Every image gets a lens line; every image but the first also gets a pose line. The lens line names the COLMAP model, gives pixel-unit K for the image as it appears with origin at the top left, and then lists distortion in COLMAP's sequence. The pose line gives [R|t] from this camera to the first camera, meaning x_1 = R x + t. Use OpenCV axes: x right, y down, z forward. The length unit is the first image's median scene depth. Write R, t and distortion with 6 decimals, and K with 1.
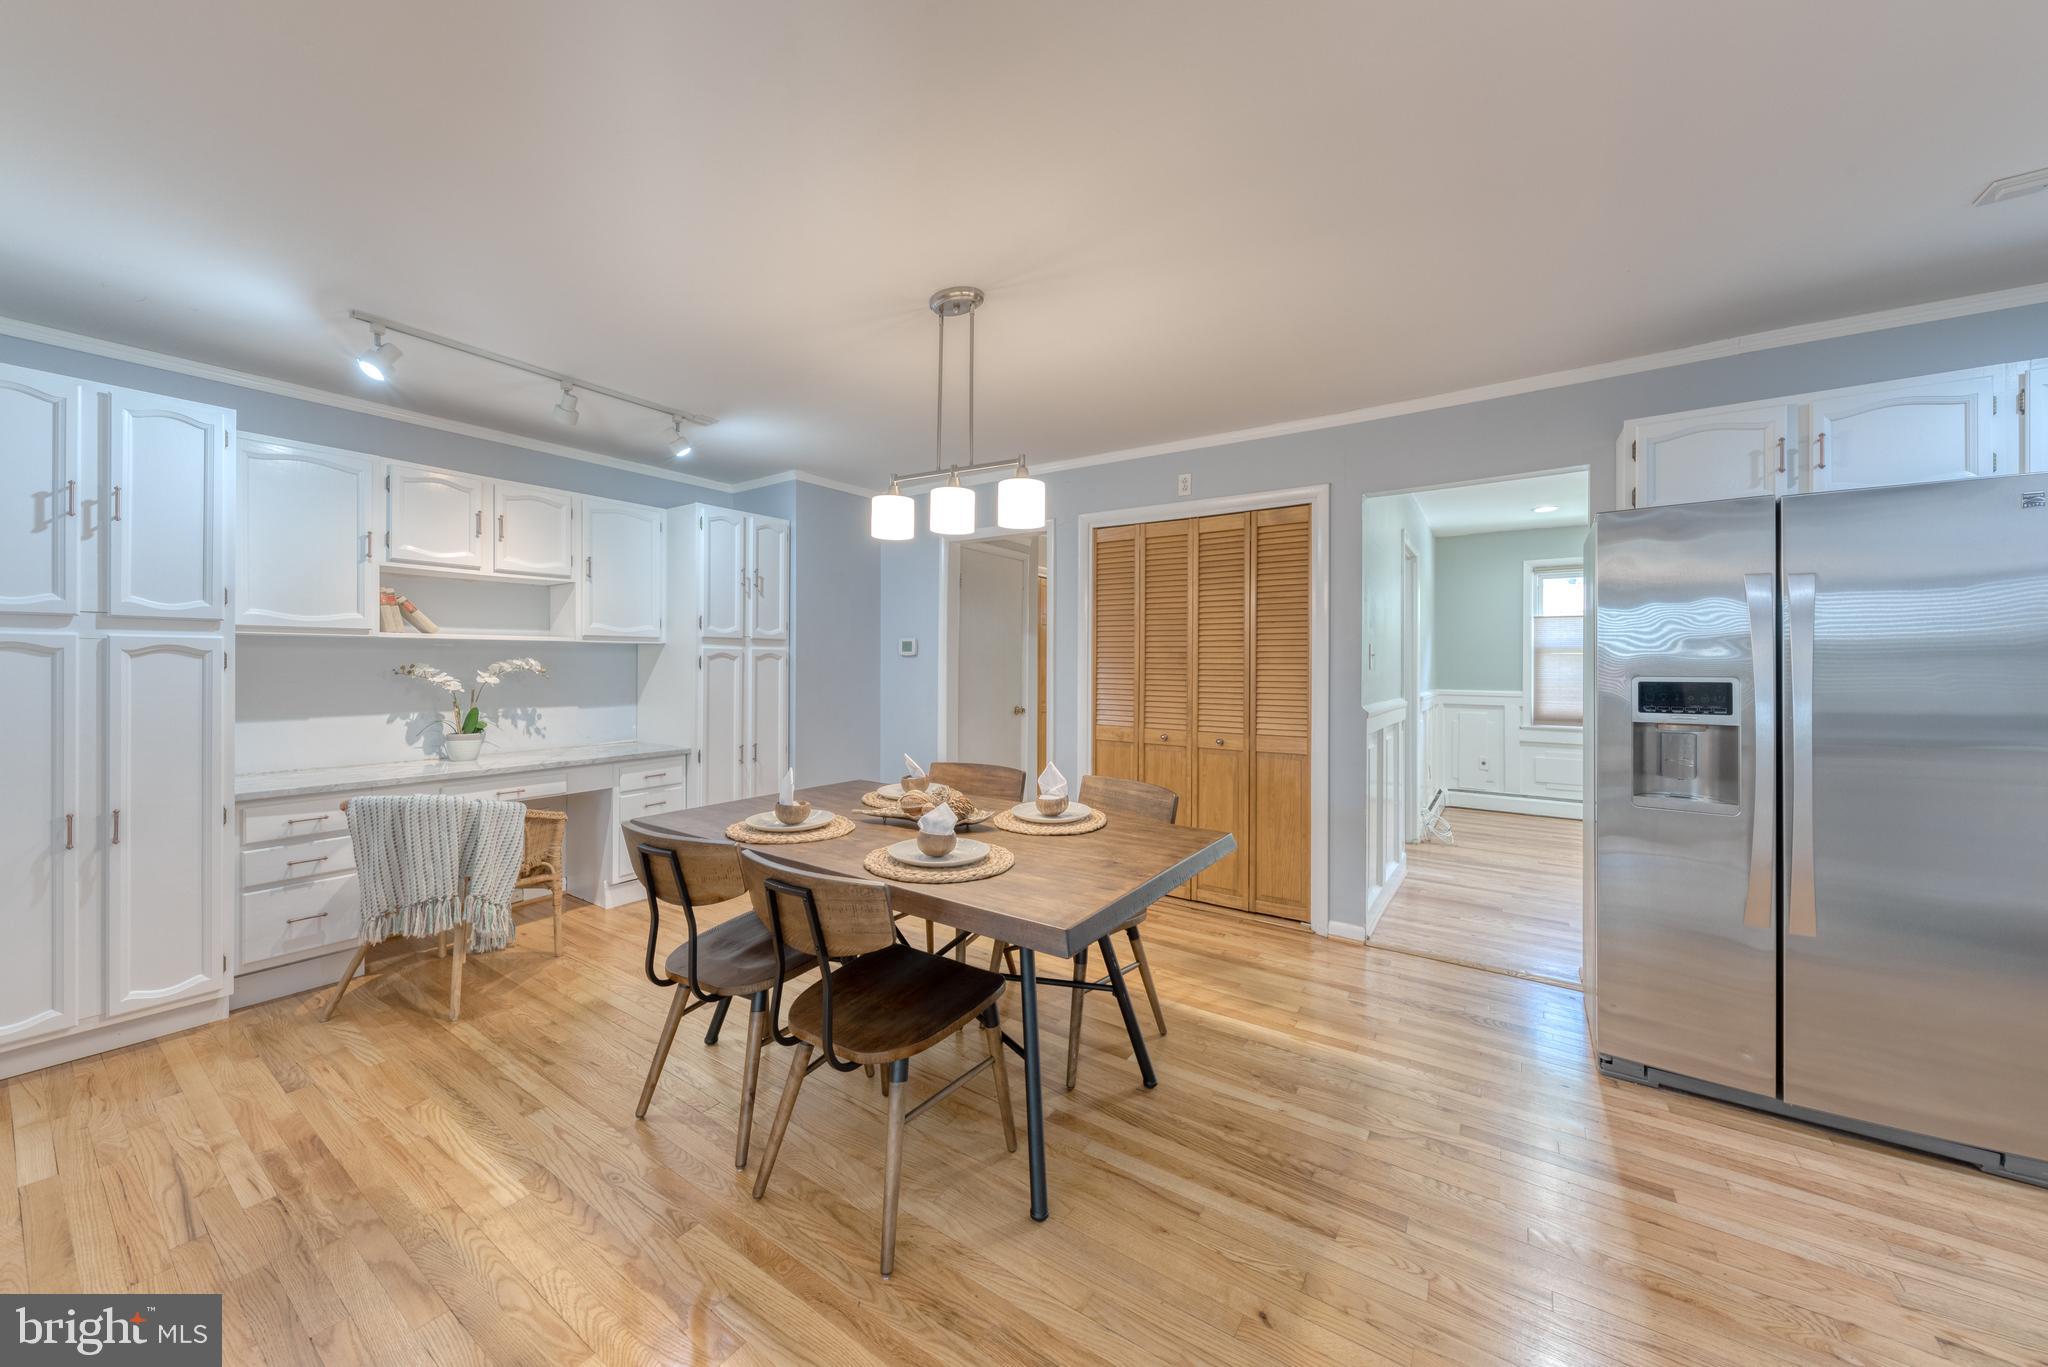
lens RADIAL K [[725.0, 0, 1013.5], [0, 725.0, 662.2], [0, 0, 1]] dist [0.003698, -0.001228]
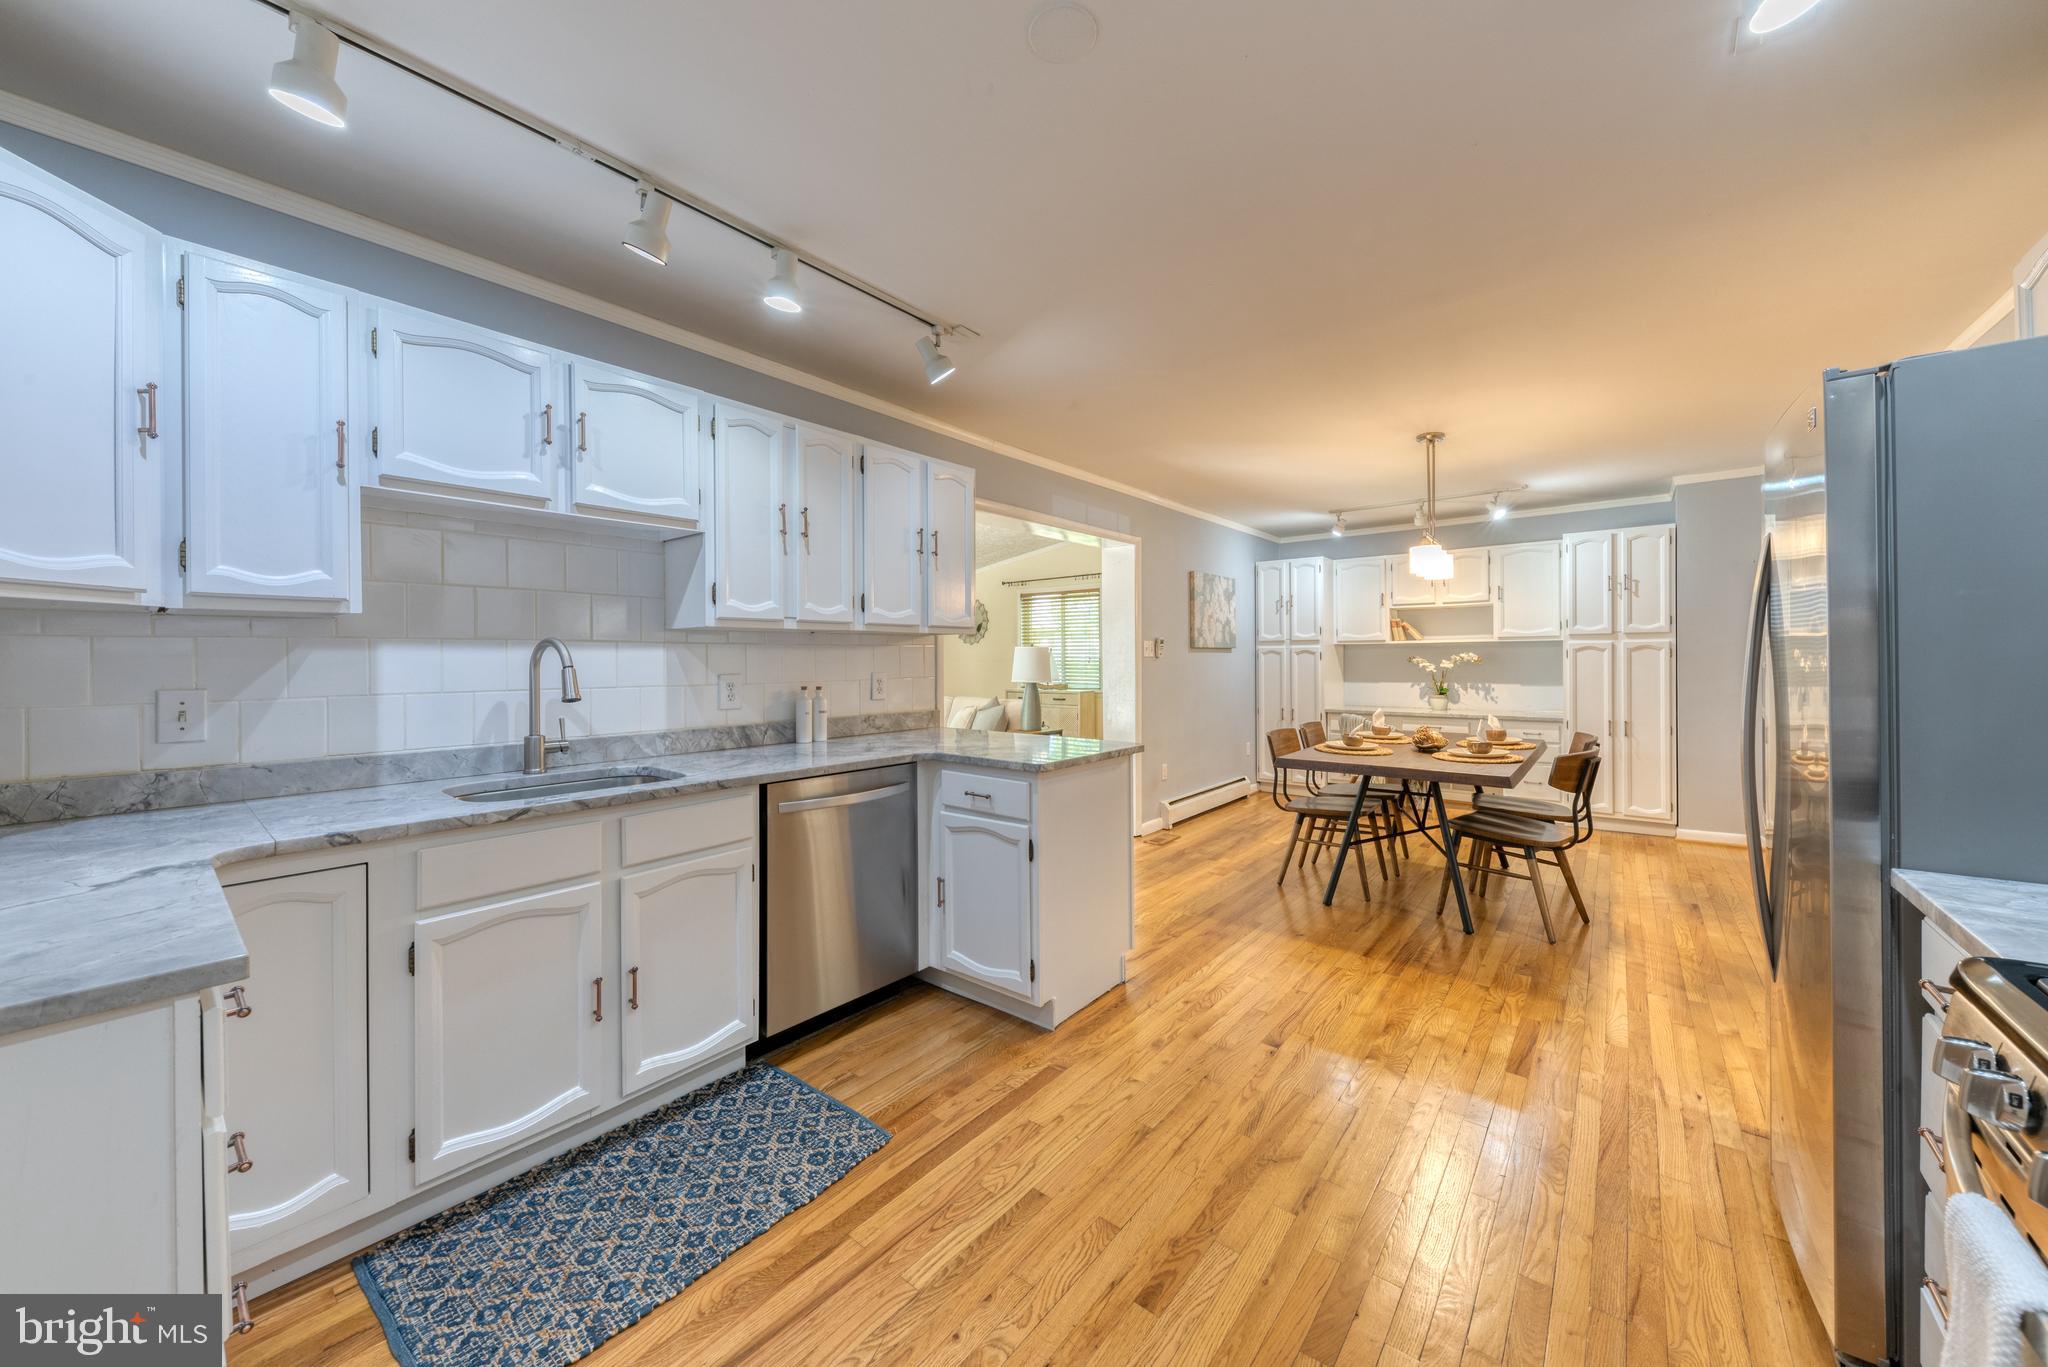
lens RADIAL K [[725.0, 0, 1020.4], [0, 725.0, 663.3], [0, 0, 1]] dist [0.003698, -0.001228]
pose [[-0.086803, 0.002121, -0.996223, 1.106690], [0.010423, 0.999945, 0.001220, 0.006819], [0.996171, -0.010278, -0.086821, 0.129492]]
